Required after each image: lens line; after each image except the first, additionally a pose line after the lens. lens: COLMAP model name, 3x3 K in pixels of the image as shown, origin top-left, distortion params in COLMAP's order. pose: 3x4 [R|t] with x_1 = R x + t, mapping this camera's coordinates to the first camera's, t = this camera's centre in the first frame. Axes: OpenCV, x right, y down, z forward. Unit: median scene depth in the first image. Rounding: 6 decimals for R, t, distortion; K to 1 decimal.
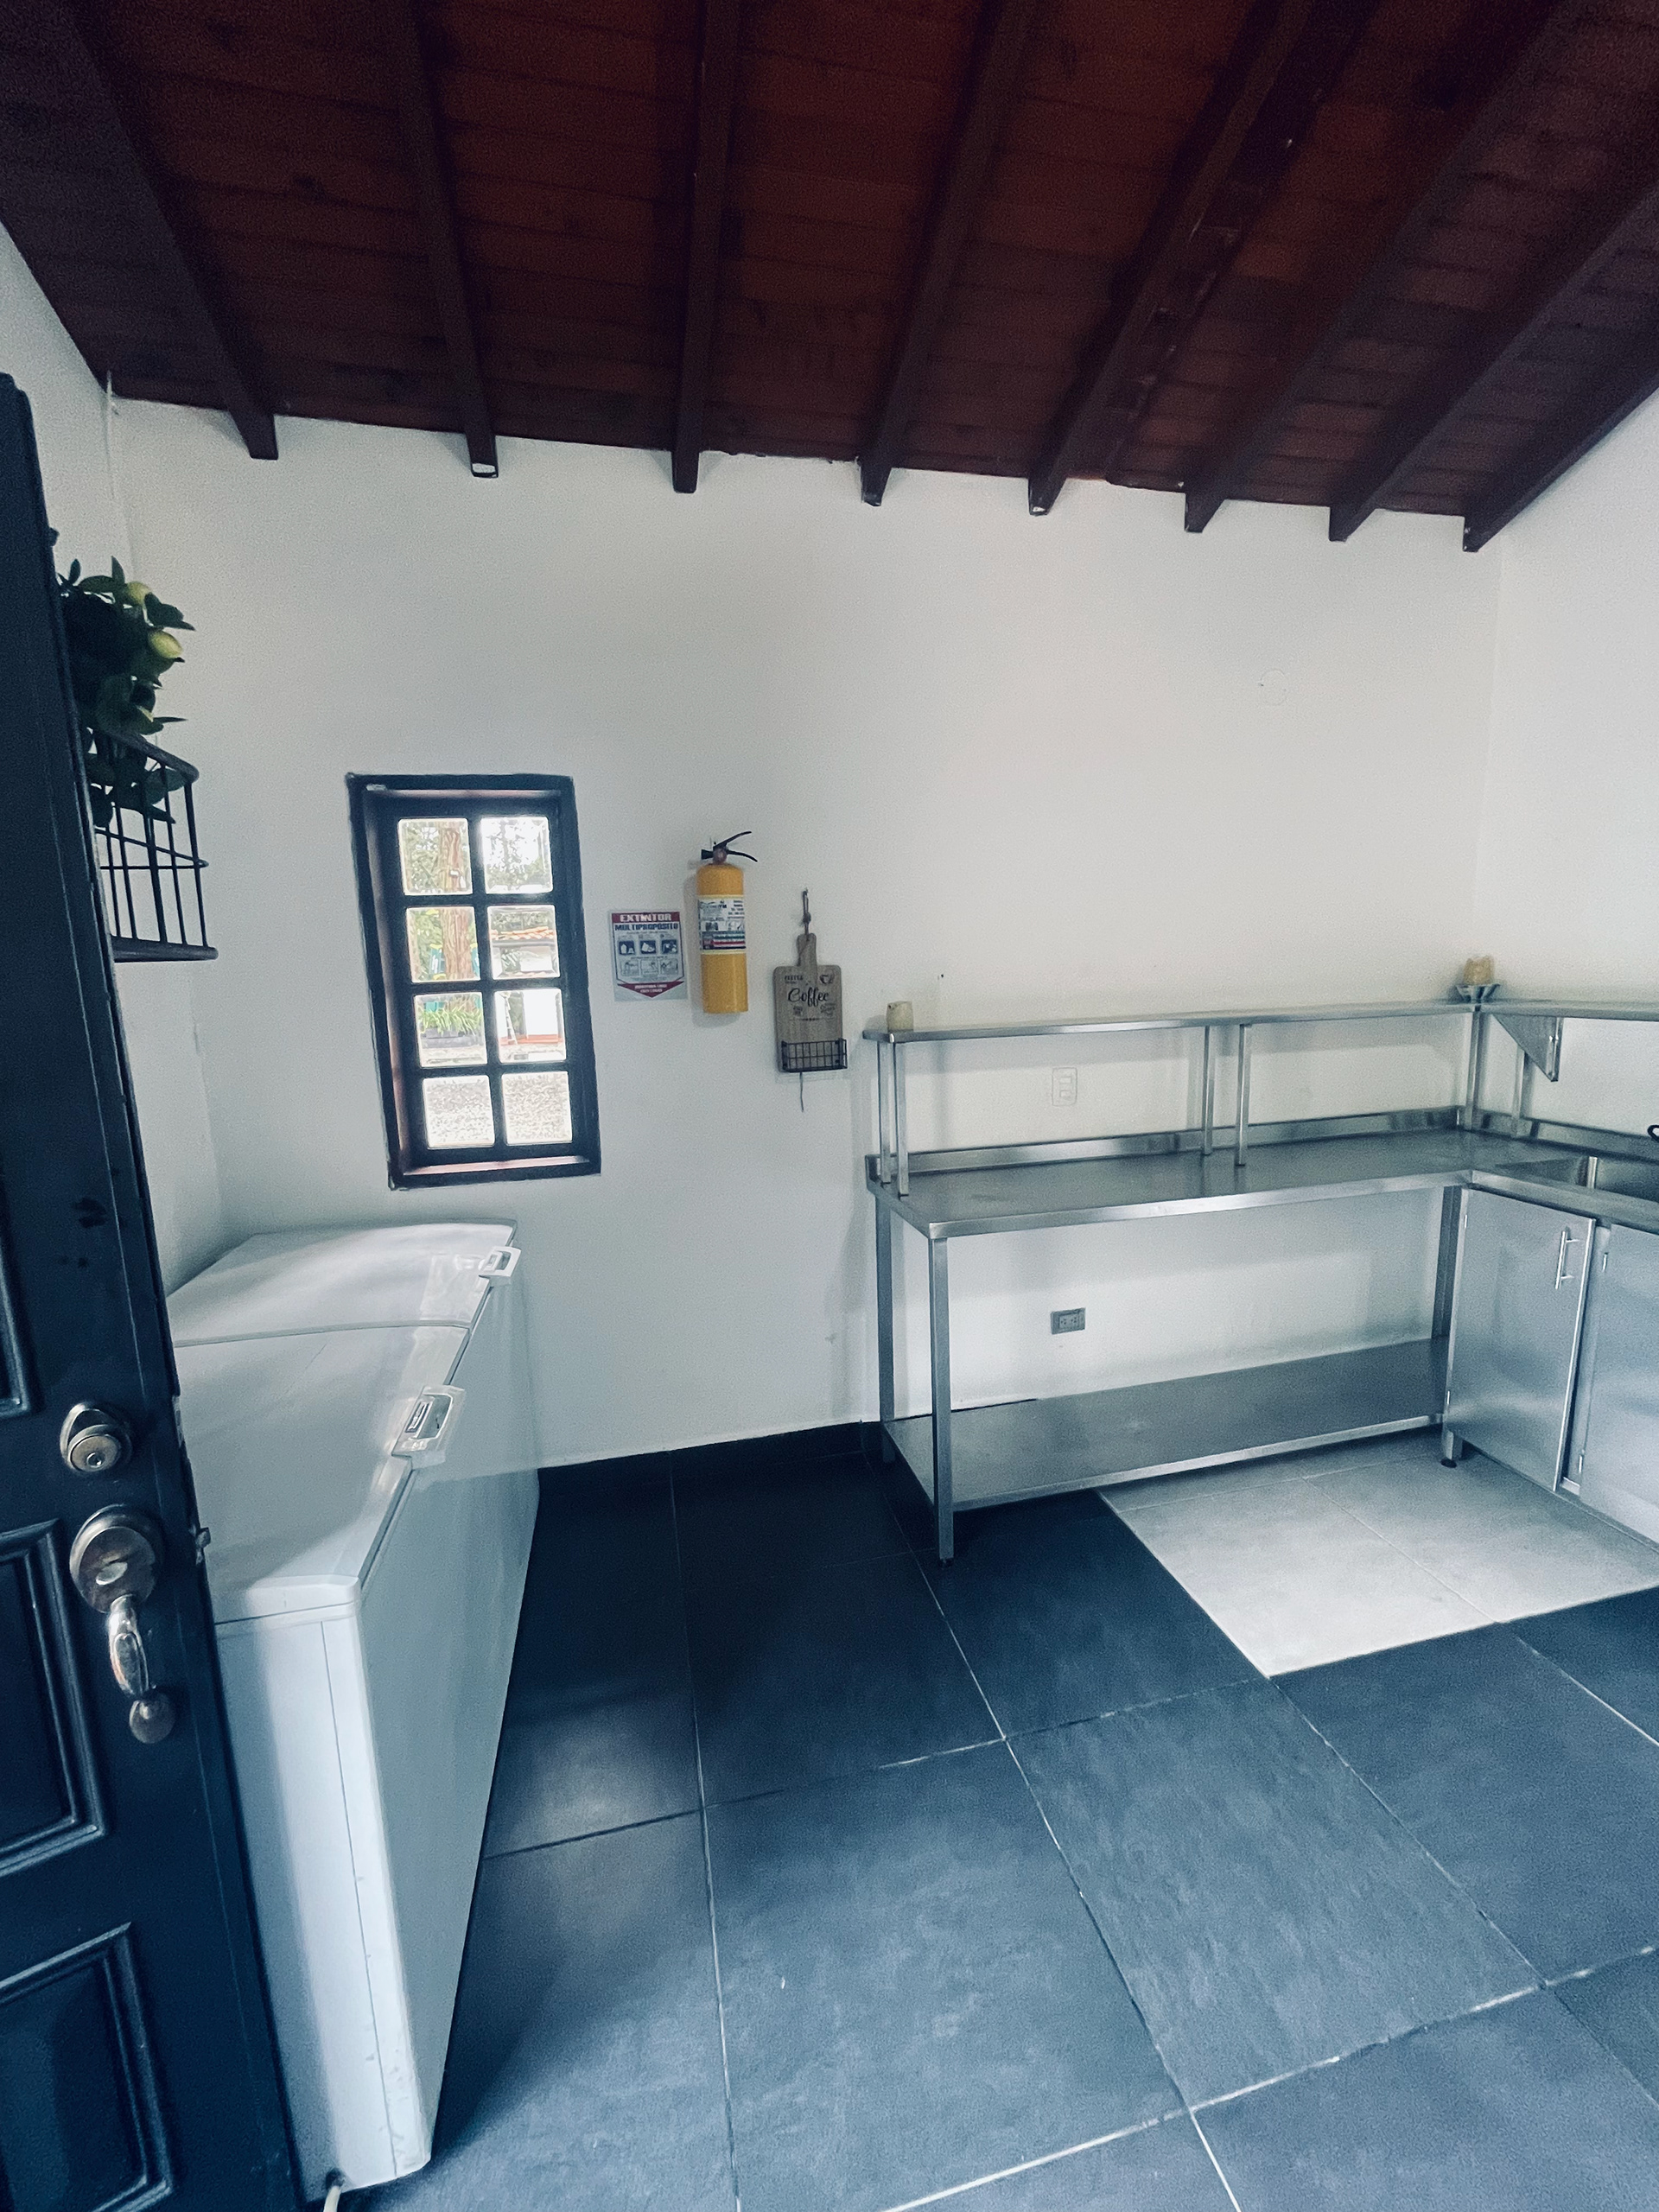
lens RADIAL K [[898.5, 0, 831.2], [0, 898.5, 1107.8], [0, 0, 1]] dist [-0.004417, 0.000038]
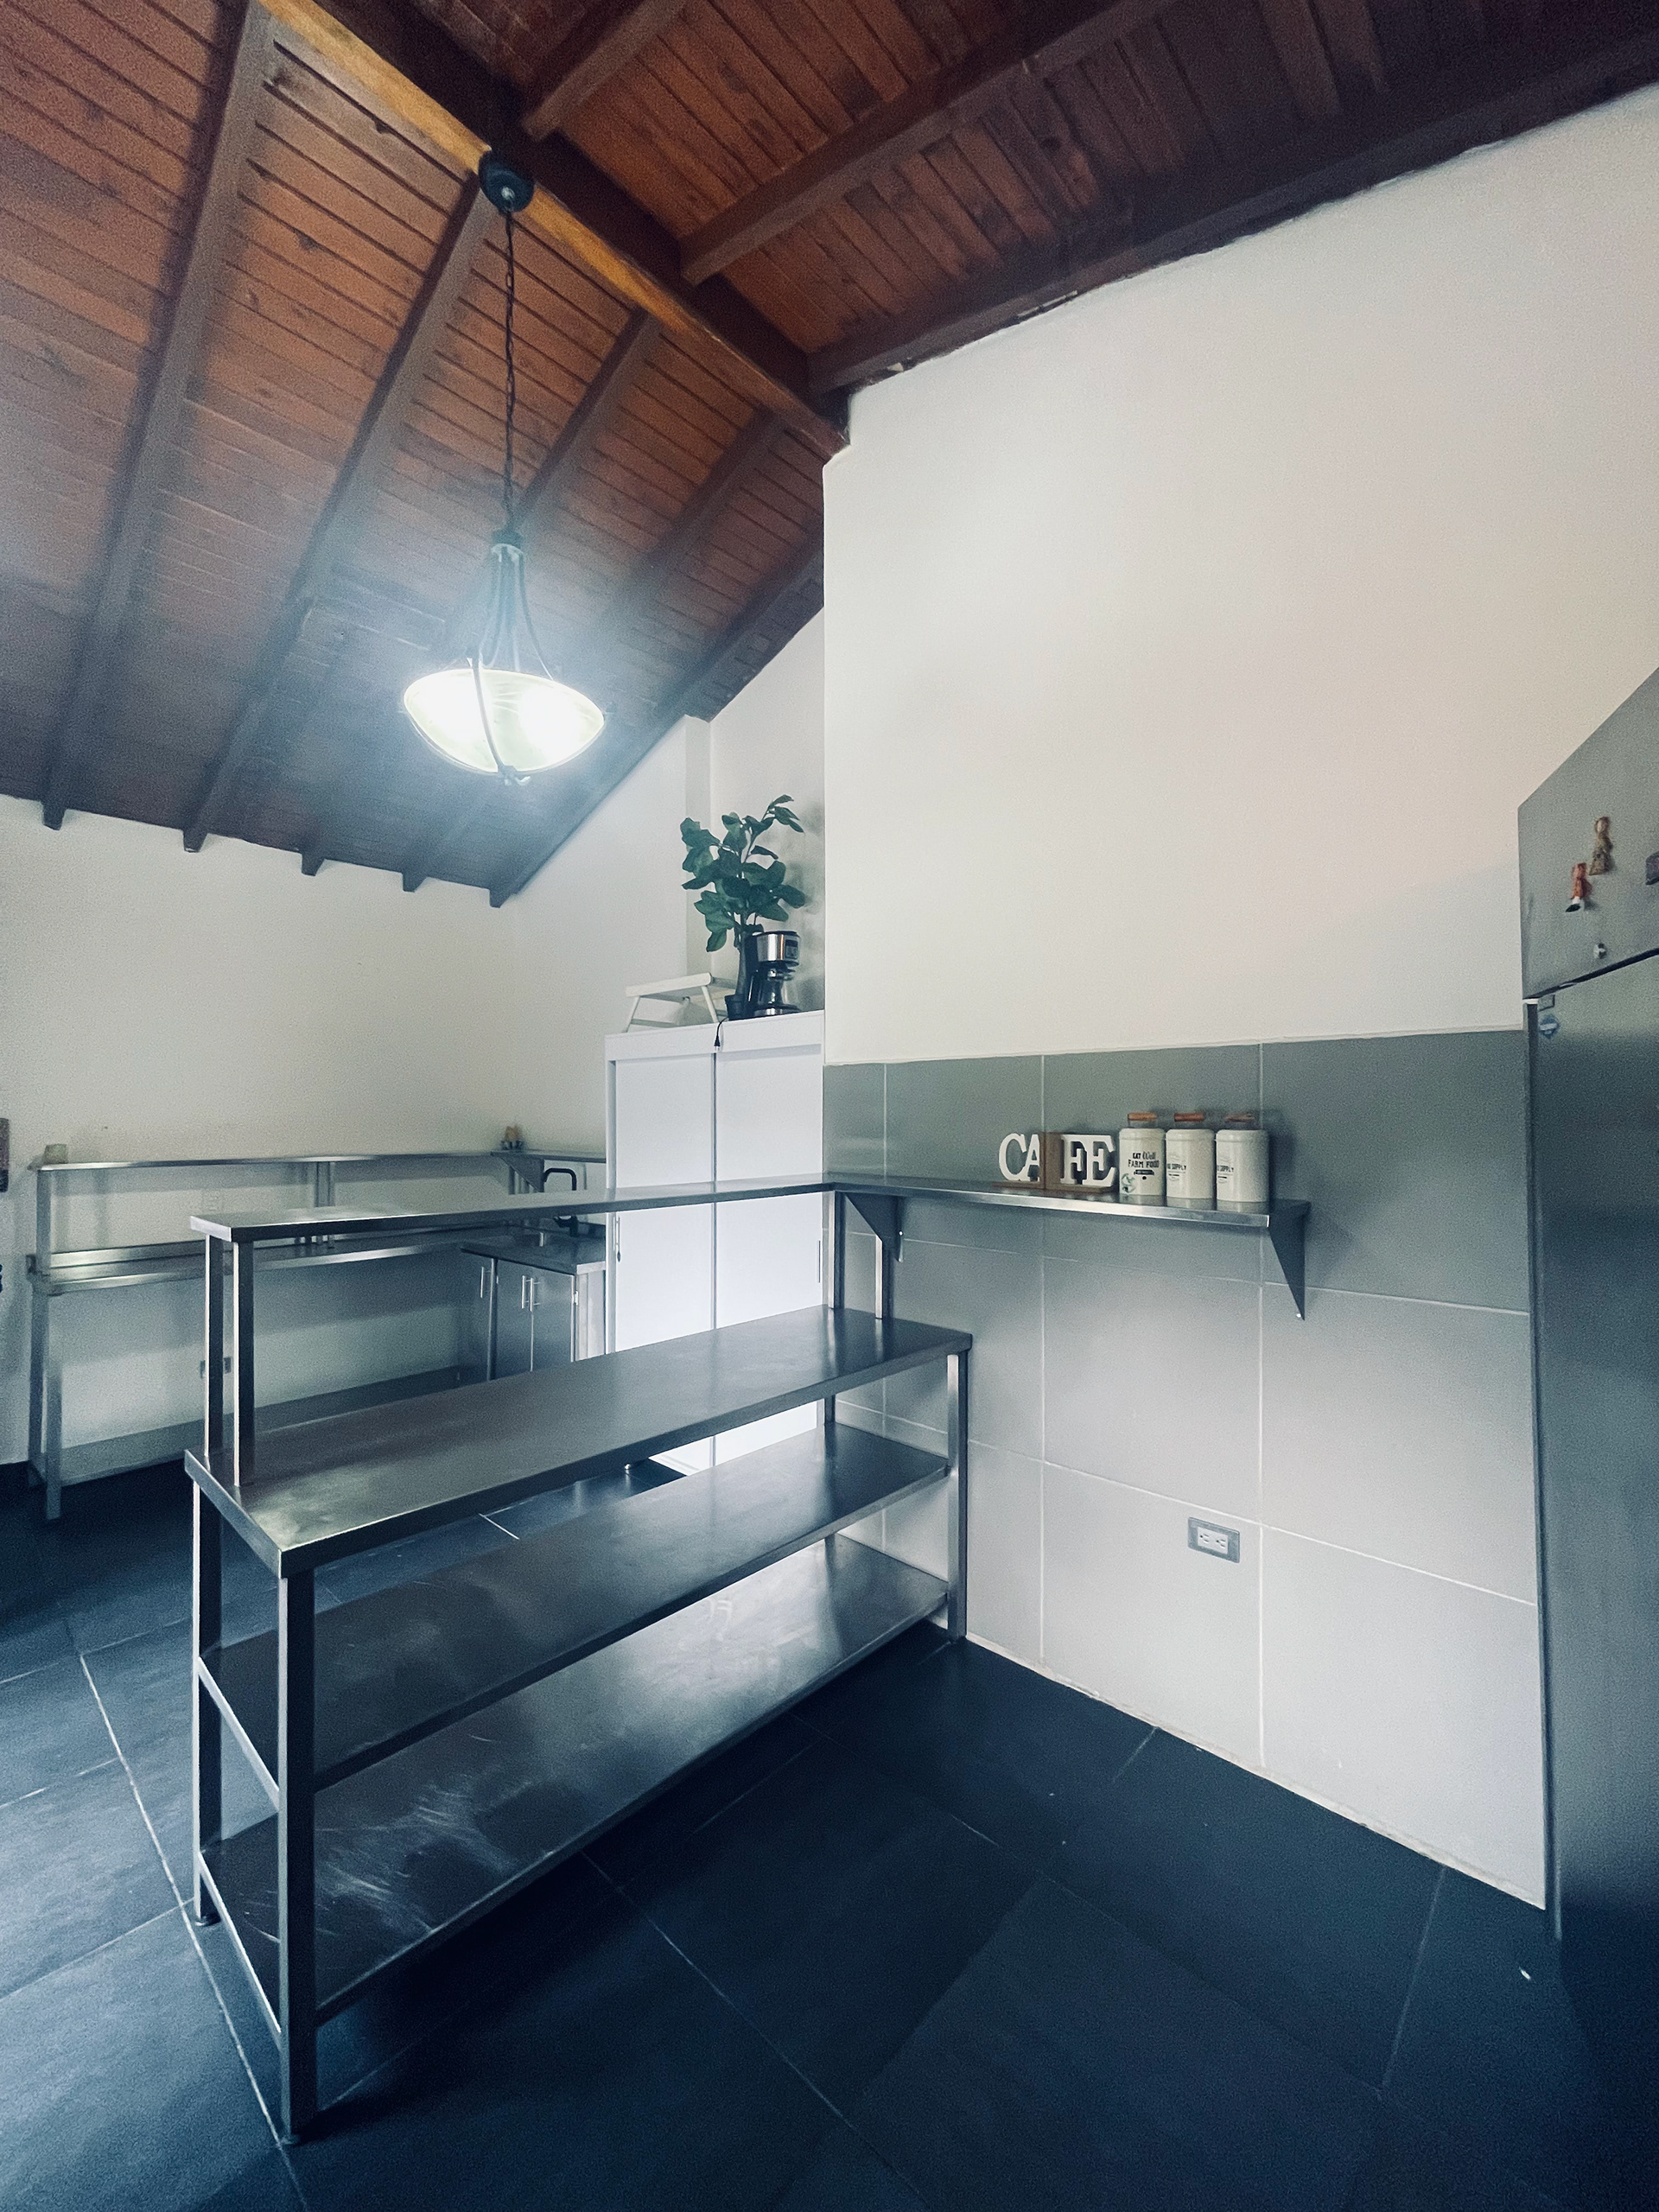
lens RADIAL K [[898.5, 0, 837.1], [0, 898.5, 1104.8], [0, 0, 1]] dist [-0.004417, 0.000038]
pose [[0.818889, 0.040270, 0.572537, 0.268717], [0.064791, 0.984673, -0.161928, 0.132746], [-0.570283, 0.169696, 0.803729, -0.880277]]
